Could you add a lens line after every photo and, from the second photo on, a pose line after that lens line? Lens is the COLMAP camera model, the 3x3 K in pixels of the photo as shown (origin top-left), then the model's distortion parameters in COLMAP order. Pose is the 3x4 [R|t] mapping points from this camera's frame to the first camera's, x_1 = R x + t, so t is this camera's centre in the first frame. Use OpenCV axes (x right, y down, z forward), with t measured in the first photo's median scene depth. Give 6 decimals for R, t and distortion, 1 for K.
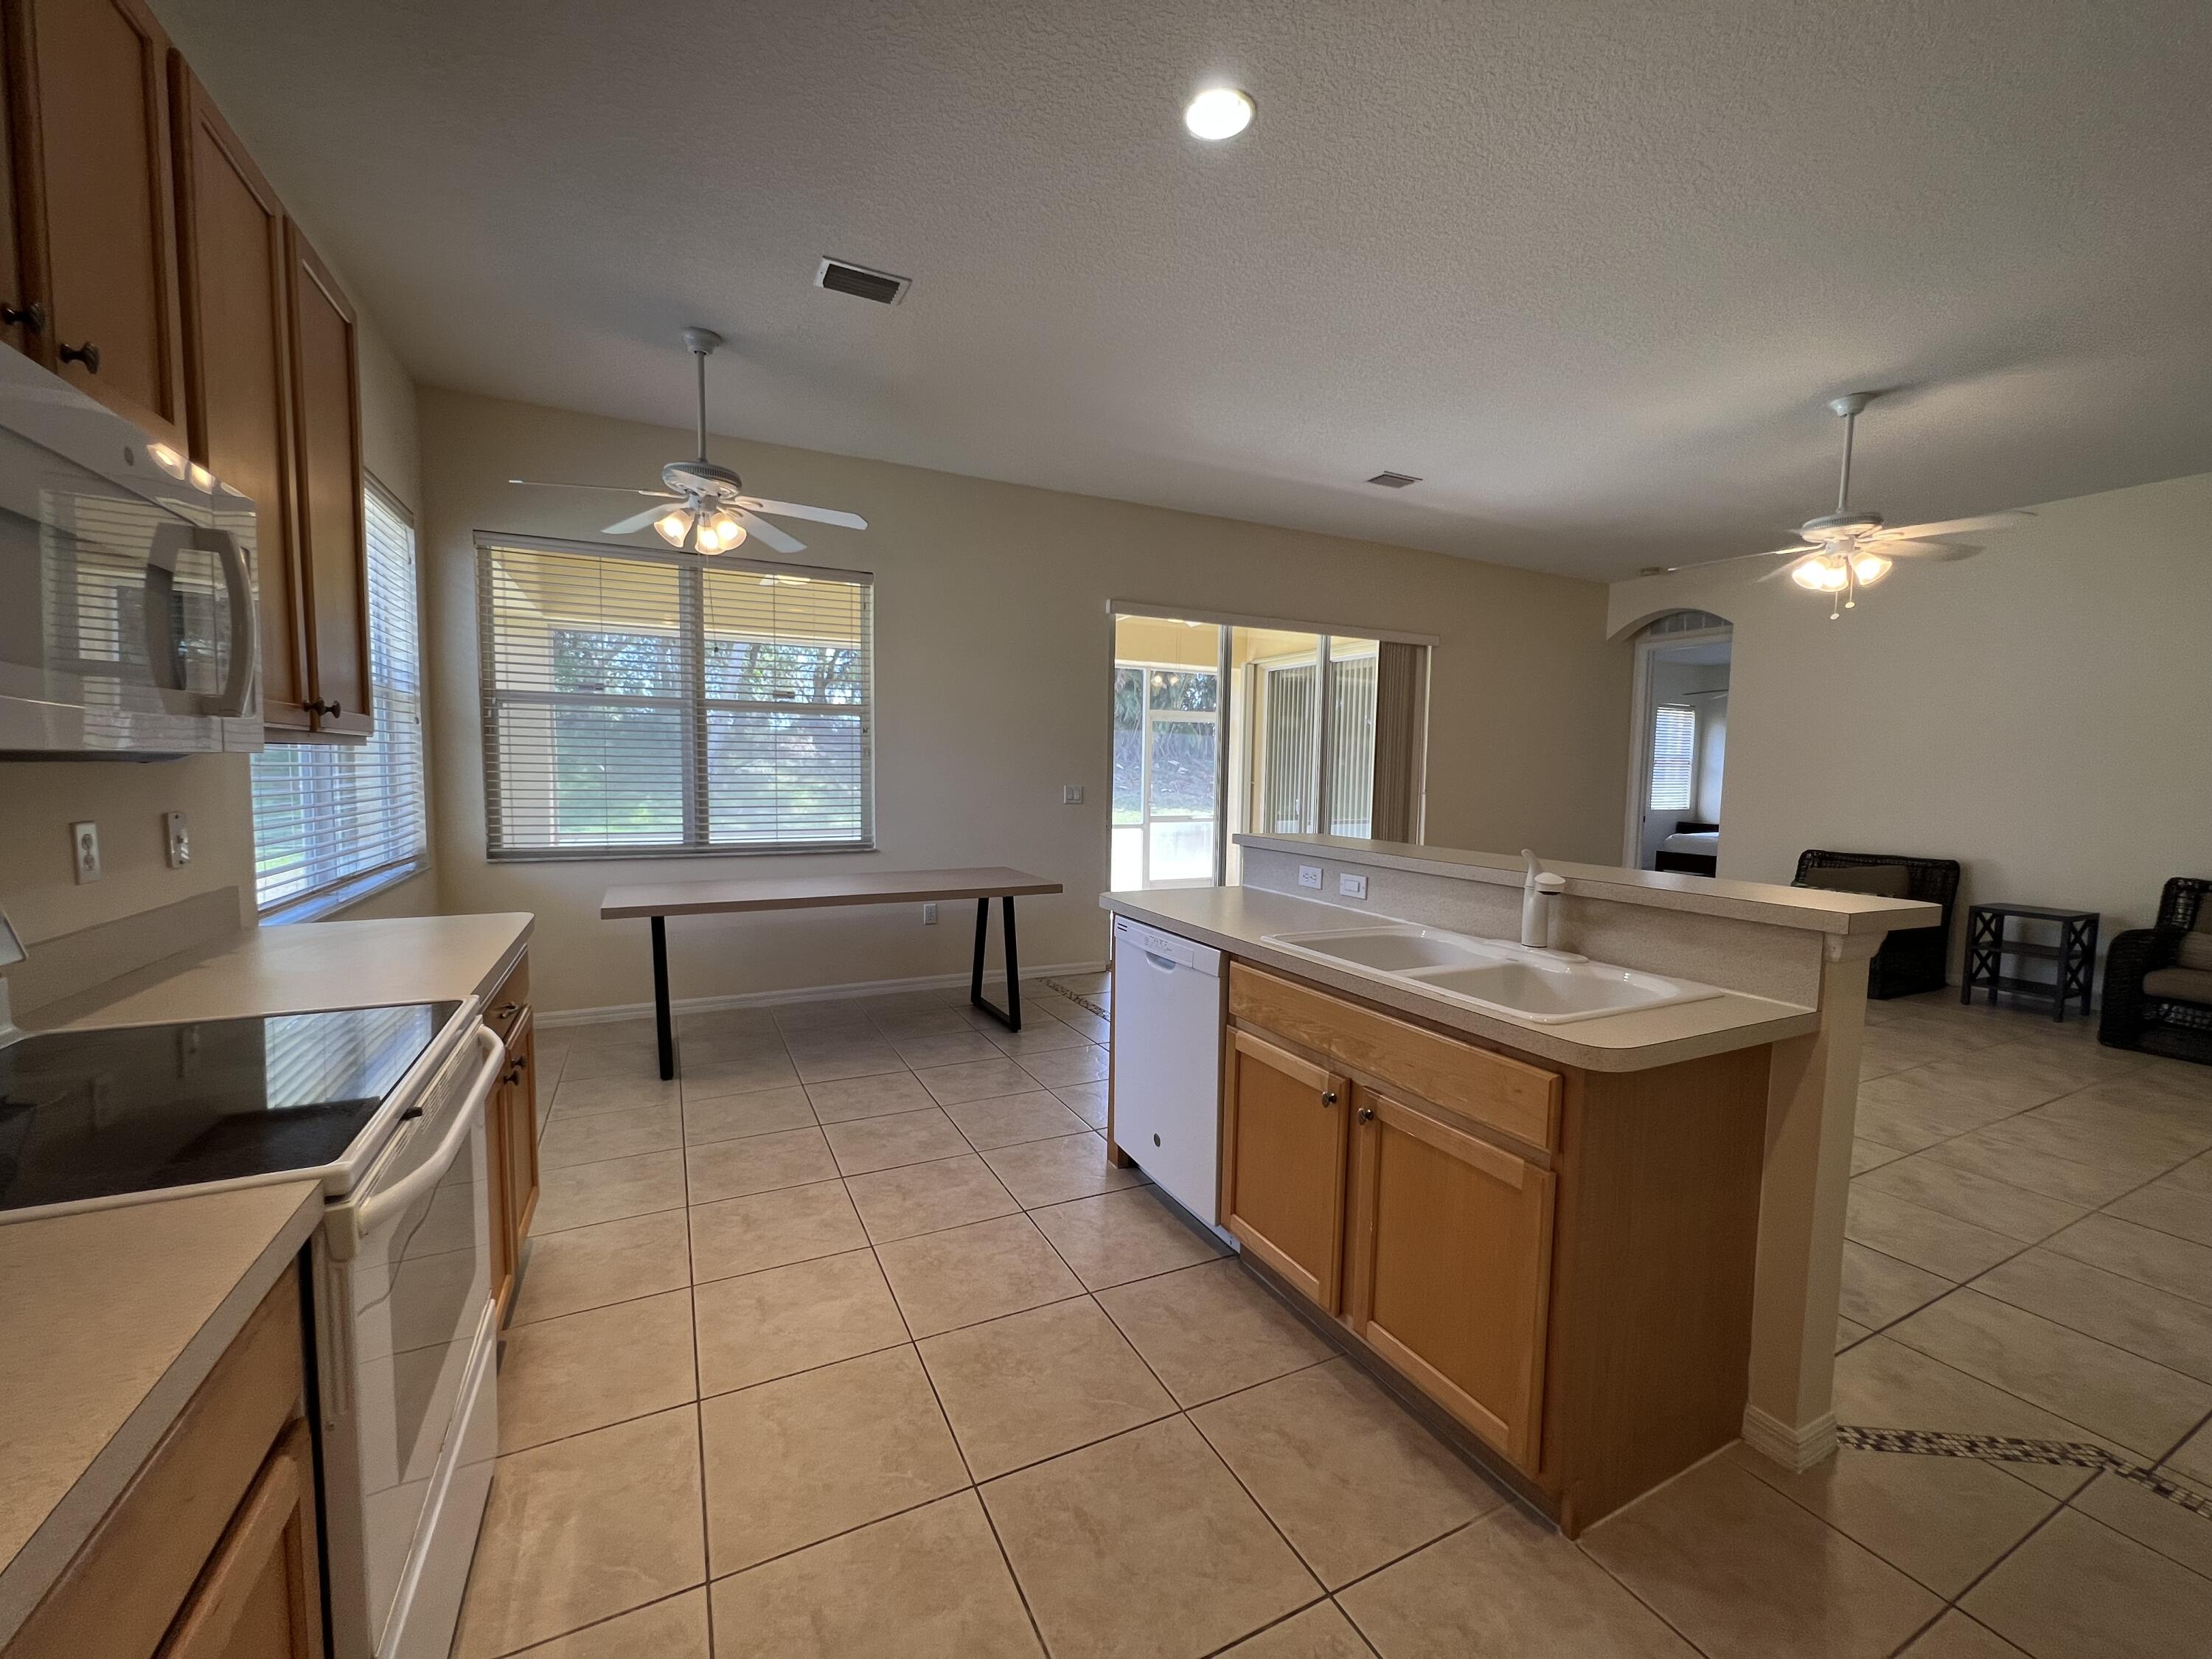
lens RADIAL K [[881.0, 0, 1100.8], [0, 881.0, 835.3], [0, 0, 1]] dist [-0.001673, 0.000134]
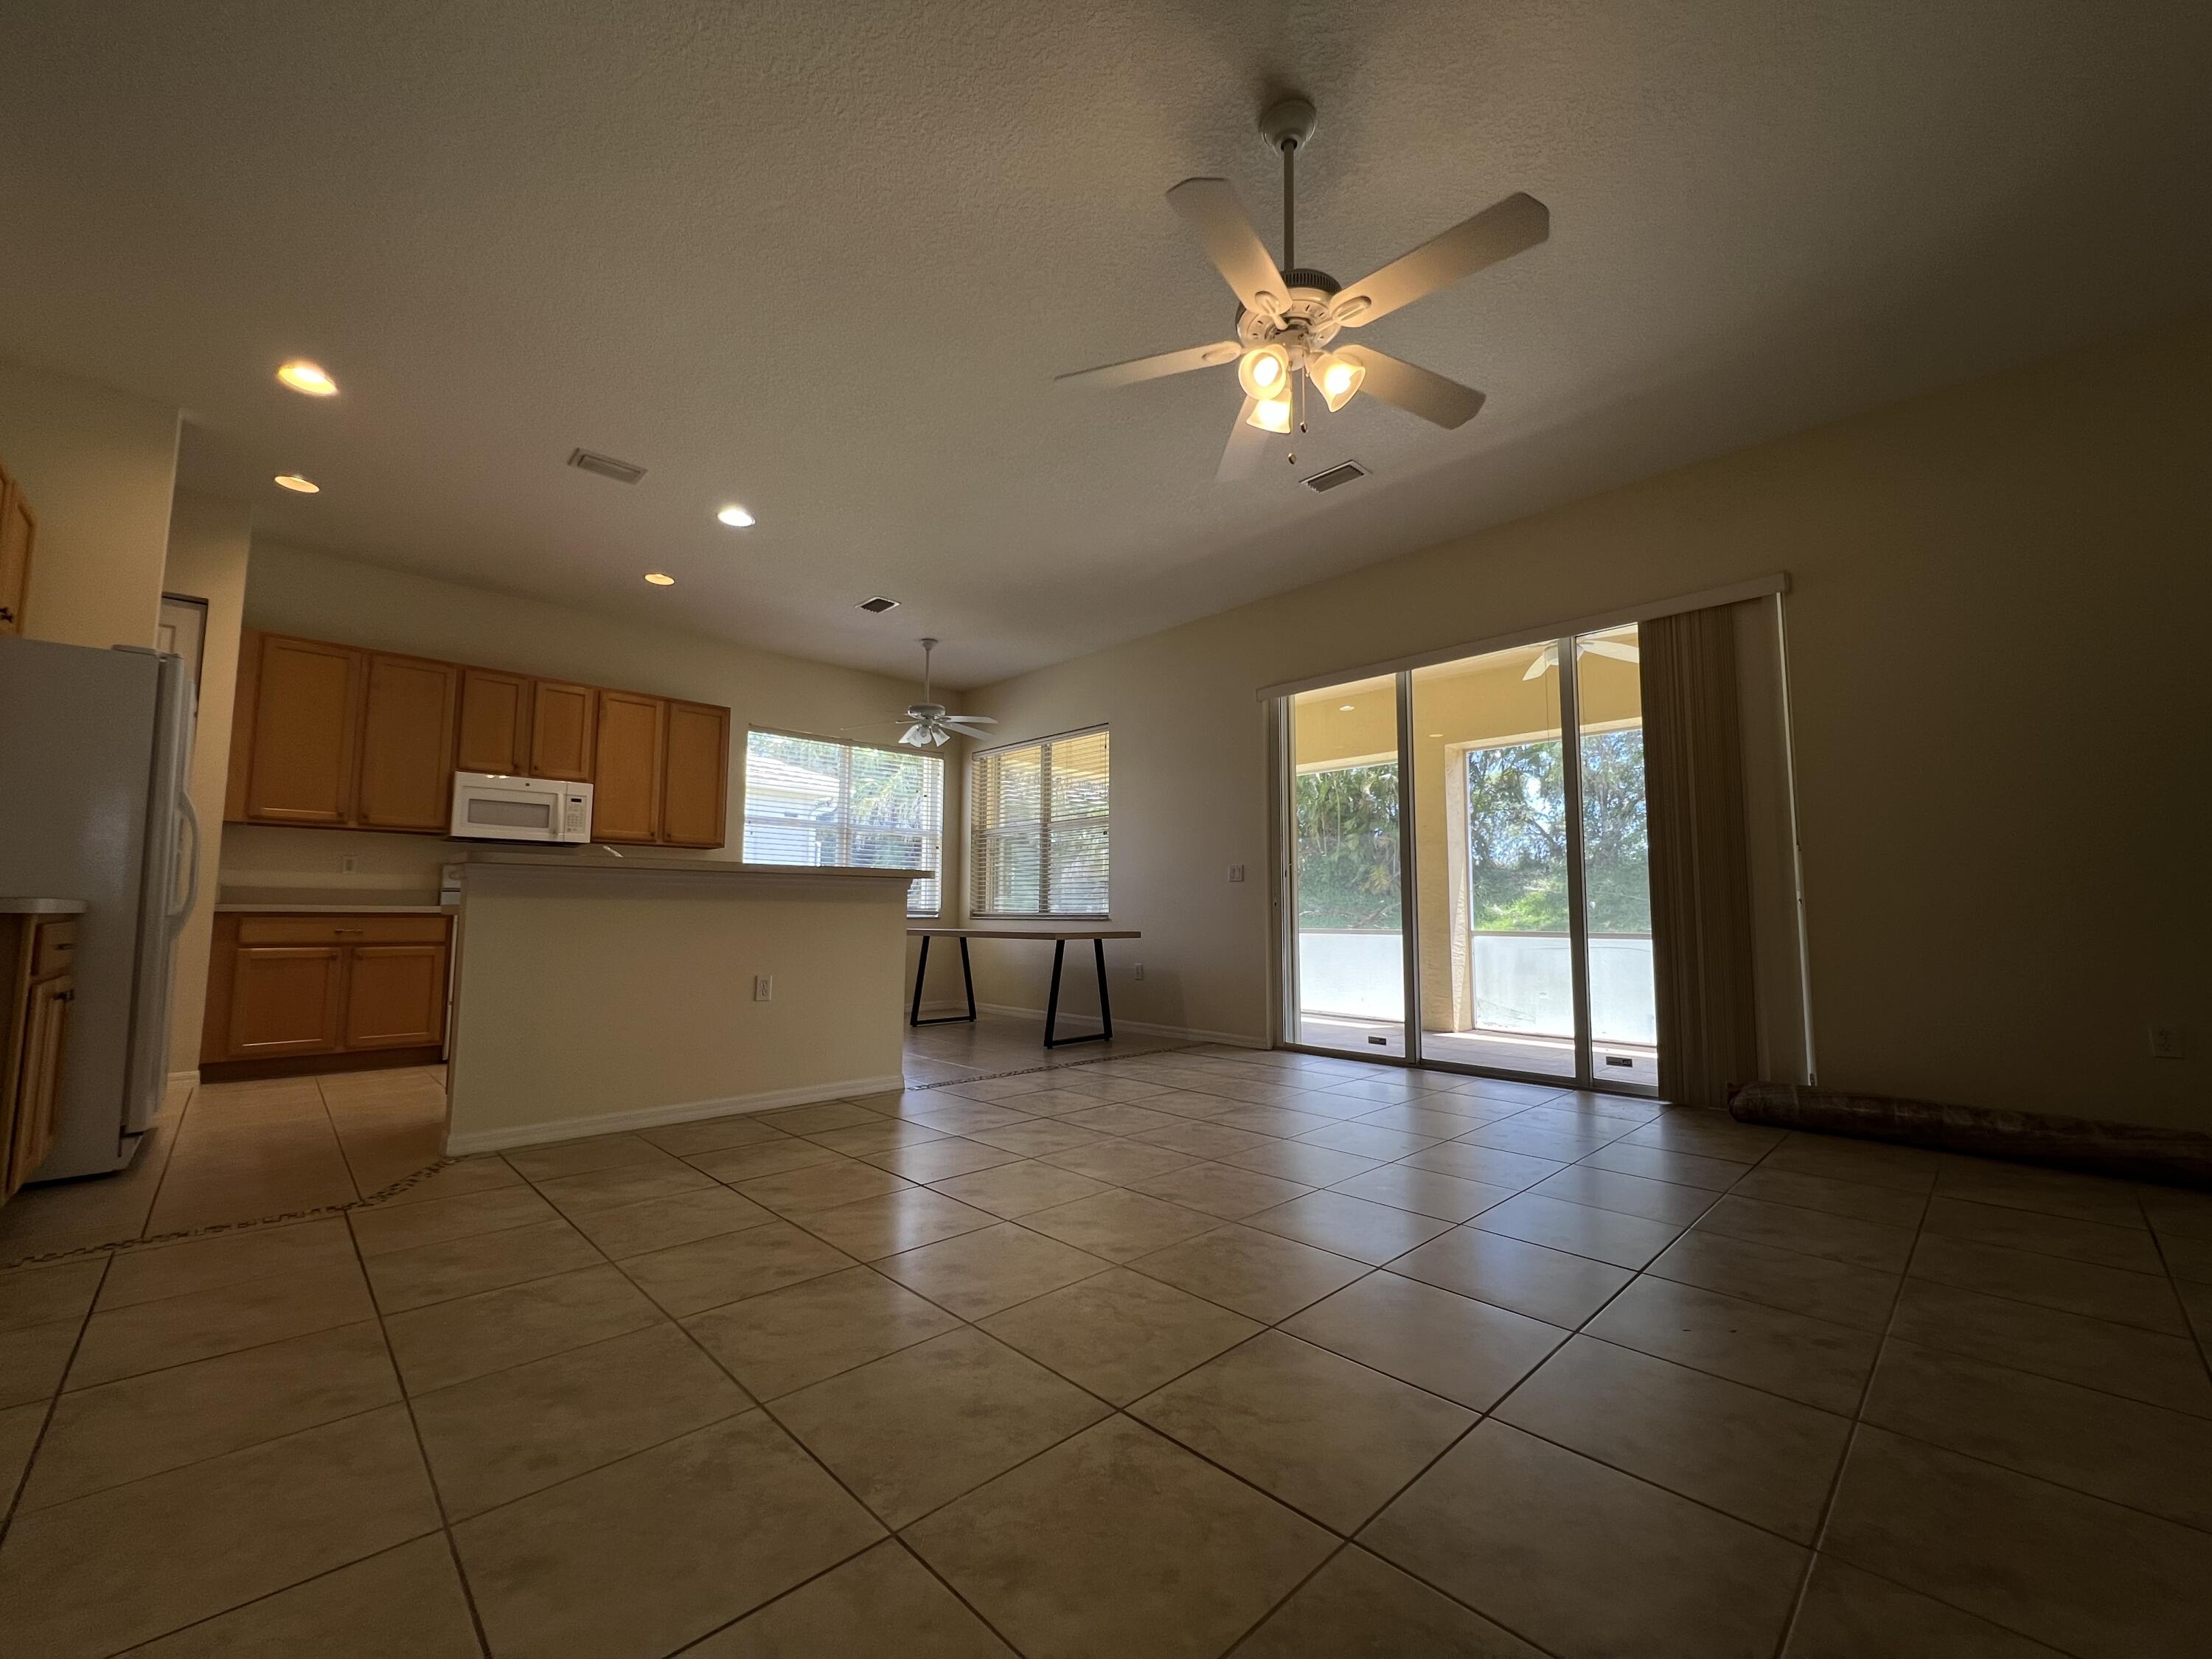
lens RADIAL K [[881.0, 0, 1100.8], [0, 881.0, 835.3], [0, 0, 1]] dist [-0.001673, 0.000134]
pose [[0.298918, -0.098709, -0.949160, 1.610183], [-0.071448, 0.989529, -0.125408, 0.094931], [0.951600, 0.105302, 0.288736, 0.904838]]
